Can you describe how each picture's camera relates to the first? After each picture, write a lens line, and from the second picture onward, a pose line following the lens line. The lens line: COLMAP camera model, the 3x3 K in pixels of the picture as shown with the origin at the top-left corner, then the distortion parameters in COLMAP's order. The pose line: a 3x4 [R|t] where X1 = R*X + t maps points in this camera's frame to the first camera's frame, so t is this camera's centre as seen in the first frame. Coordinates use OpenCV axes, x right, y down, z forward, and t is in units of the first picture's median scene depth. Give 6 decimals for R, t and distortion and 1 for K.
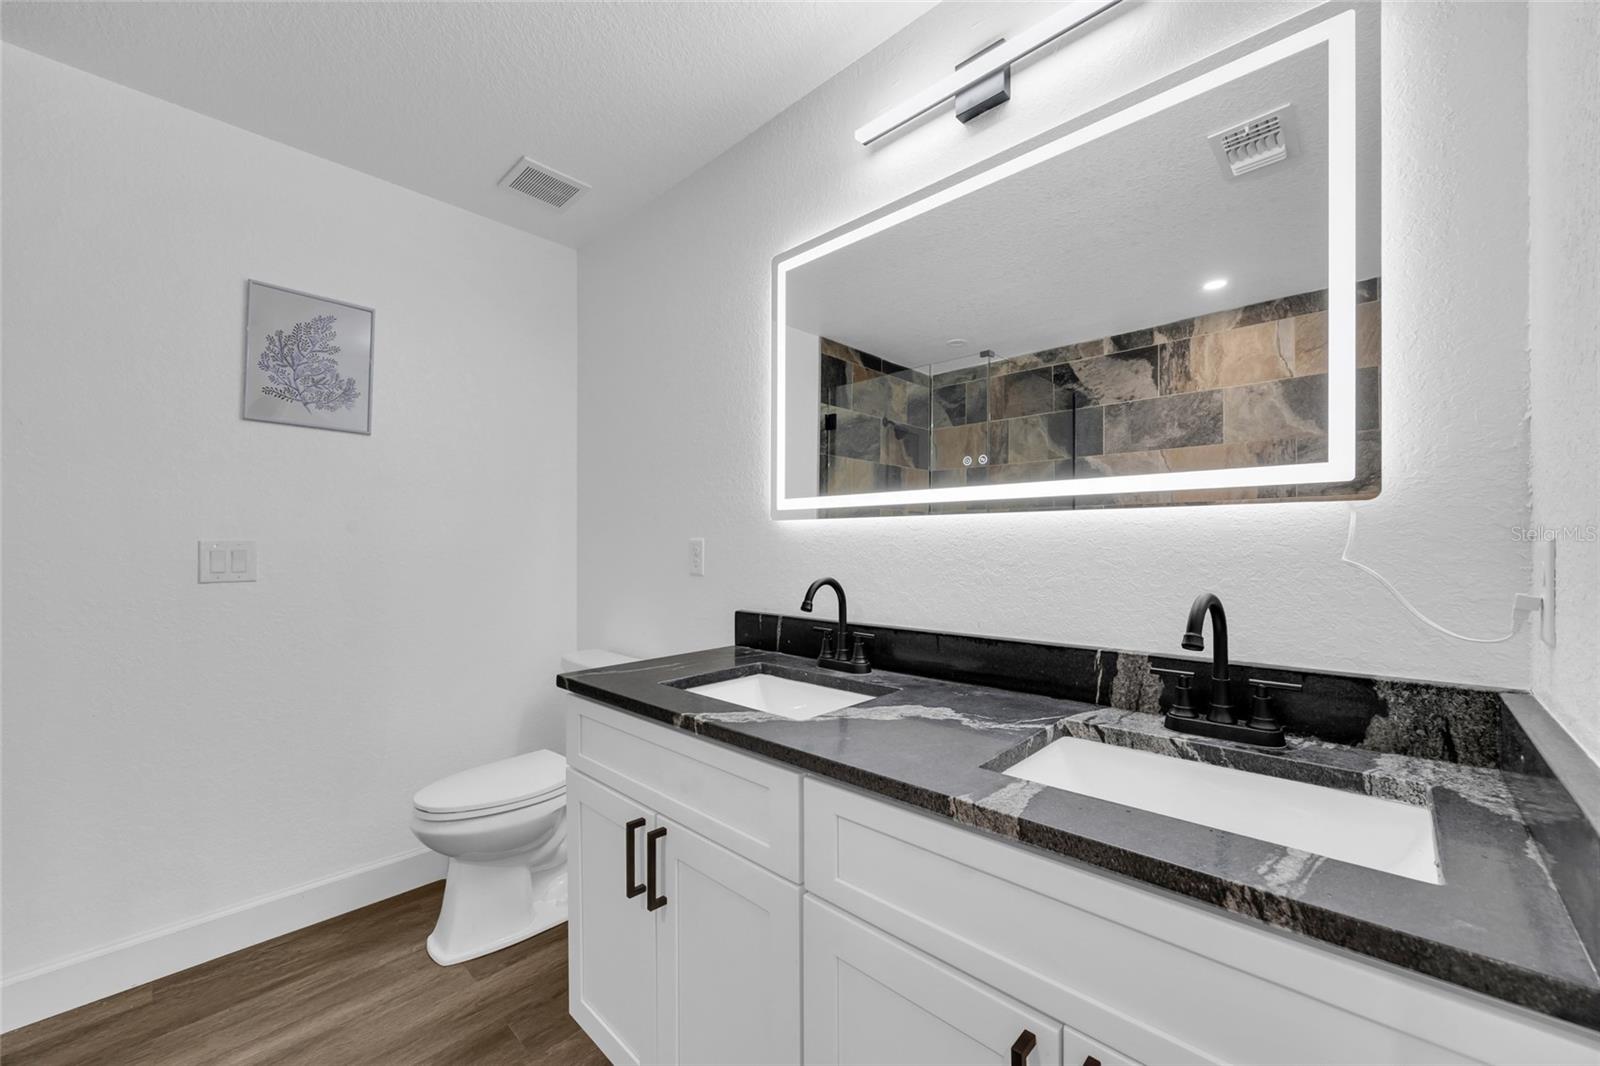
lens RADIAL K [[616.6, 0, 796.4], [0, 616.6, 543.3], [0, 0, 1]] dist [-0.001890, 0.001056]
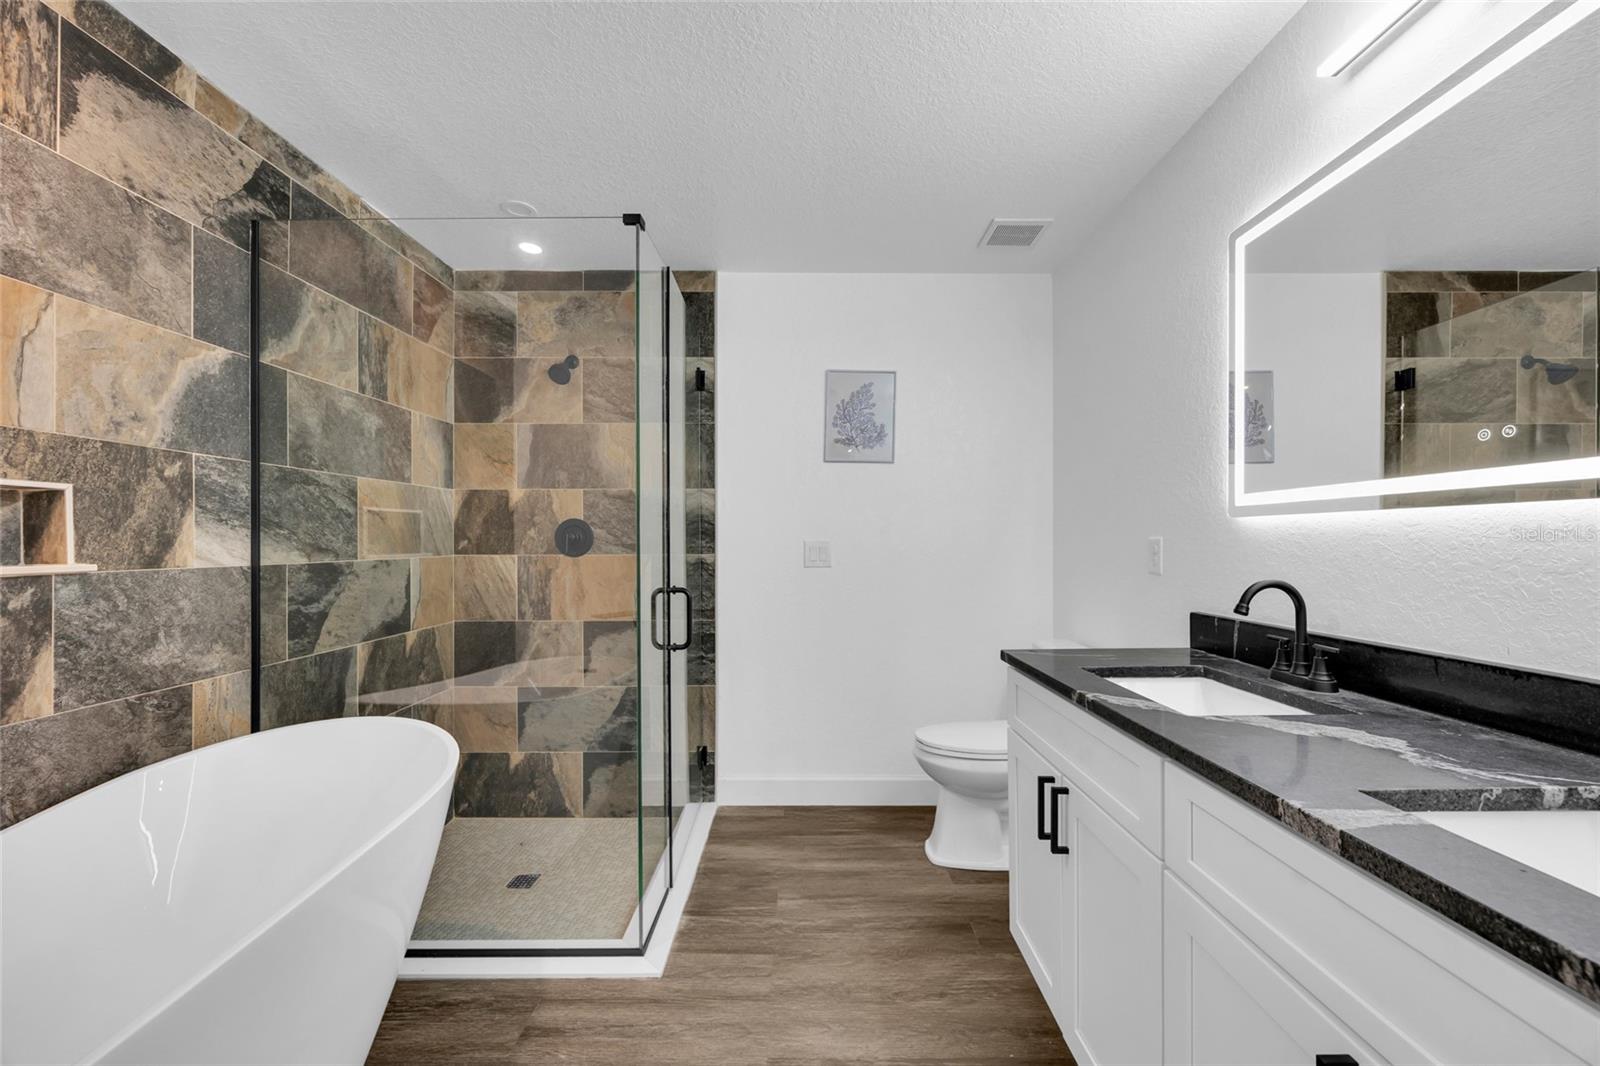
lens RADIAL K [[616.6, 0, 805.3], [0, 616.6, 539.0], [0, 0, 1]] dist [-0.001890, 0.001056]
pose [[0.691226, -0.004359, -0.722626, 0.212901], [0.002856, 0.999990, -0.003300, -0.003788], [0.722633, 0.000217, 0.691231, -0.118414]]
